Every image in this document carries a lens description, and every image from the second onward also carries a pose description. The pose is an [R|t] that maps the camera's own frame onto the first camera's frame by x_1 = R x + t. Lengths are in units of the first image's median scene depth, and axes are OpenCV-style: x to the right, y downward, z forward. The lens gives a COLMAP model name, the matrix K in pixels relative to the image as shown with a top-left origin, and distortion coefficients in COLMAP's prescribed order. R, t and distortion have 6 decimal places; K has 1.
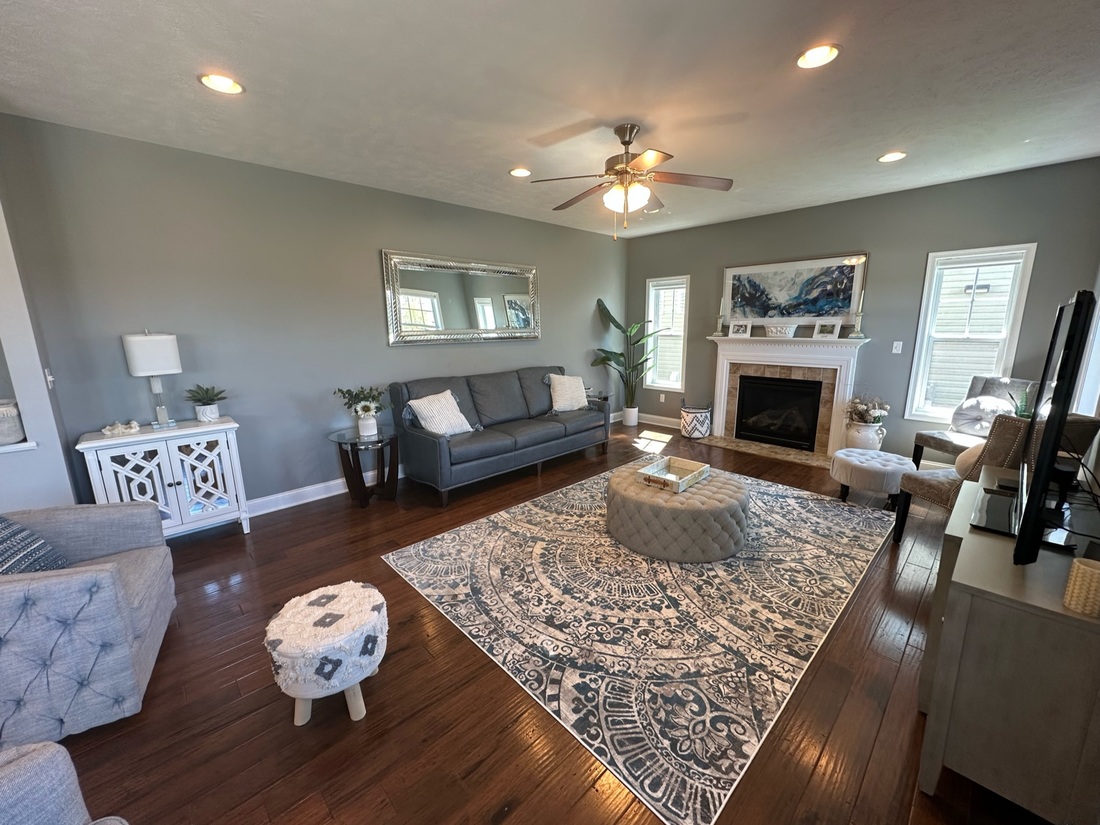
lens RADIAL K [[436.5, 0, 542.3], [0, 436.5, 411.8], [0, 0, 1]] dist [-0.011643, 0.003357]
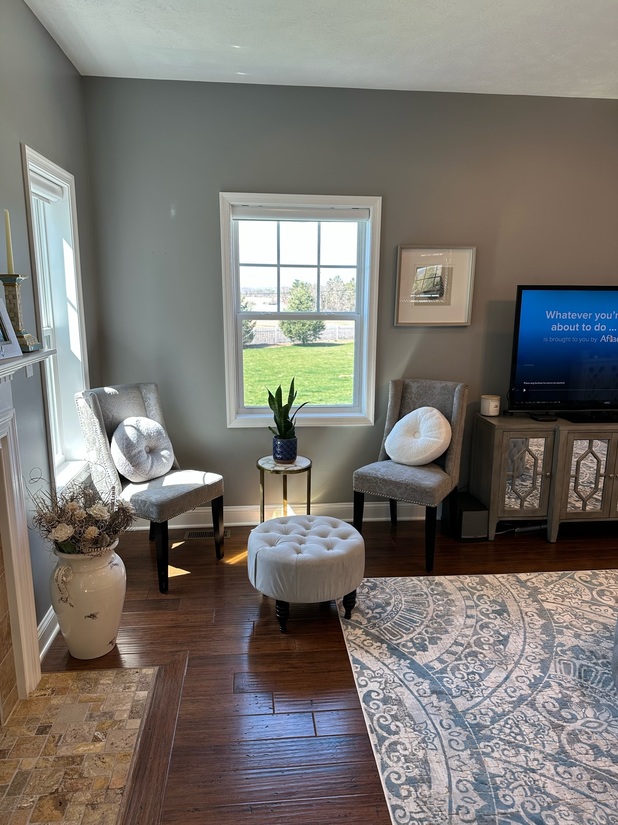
lens RADIAL K [[575.4, 0, 307.3], [0, 575.4, 408.8], [0, 0, 1]] dist [0.060473, -0.081562]
pose [[-0.794632, -0.116999, 0.595711, 0.313787], [0.123666, 0.929485, 0.347513, -0.329569], [-0.594363, 0.349813, -0.724129, 1.504770]]
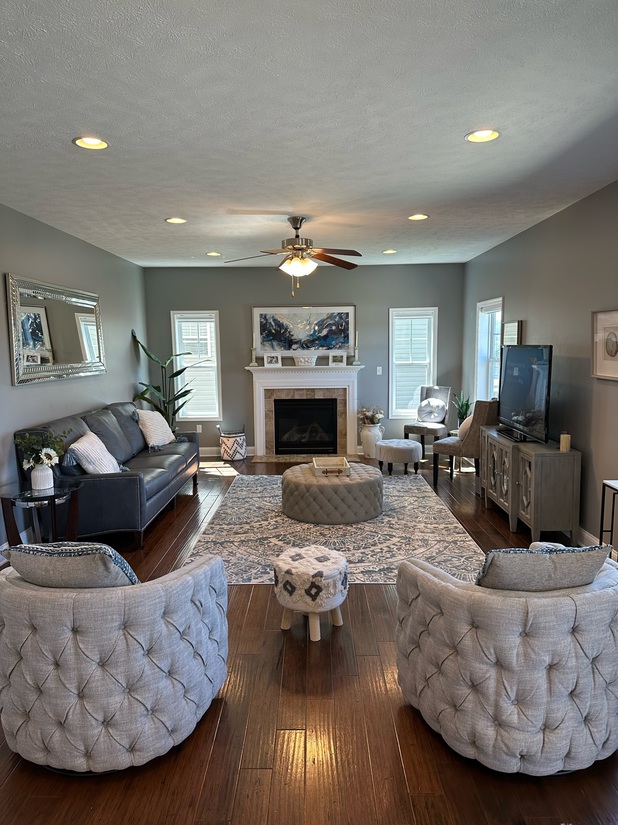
lens RADIAL K [[575.4, 0, 303.8], [0, 575.4, 418.0], [0, 0, 1]] dist [0.060473, -0.081562]
pose [[0.698287, -0.086226, 0.710606, -0.871692], [0.147177, 0.988803, -0.024642, 0.020520], [-0.700525, 0.121792, 0.703158, -0.180457]]
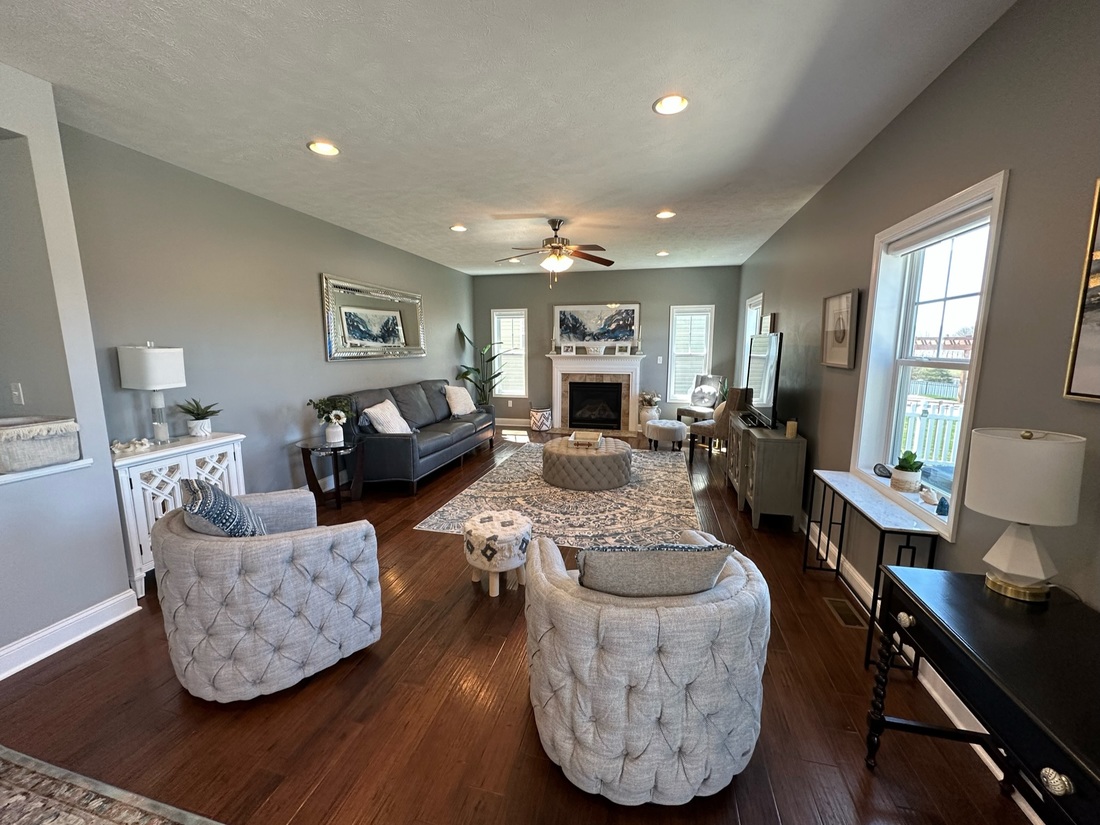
lens RADIAL K [[436.5, 0, 544.0], [0, 436.5, 410.5], [0, 0, 1]] dist [-0.011643, 0.003357]
pose [[0.844462, -0.067335, 0.531366, -0.551823], [0.096651, 0.994938, -0.027520, 0.057469], [-0.526823, 0.074596, 0.846695, -0.205677]]
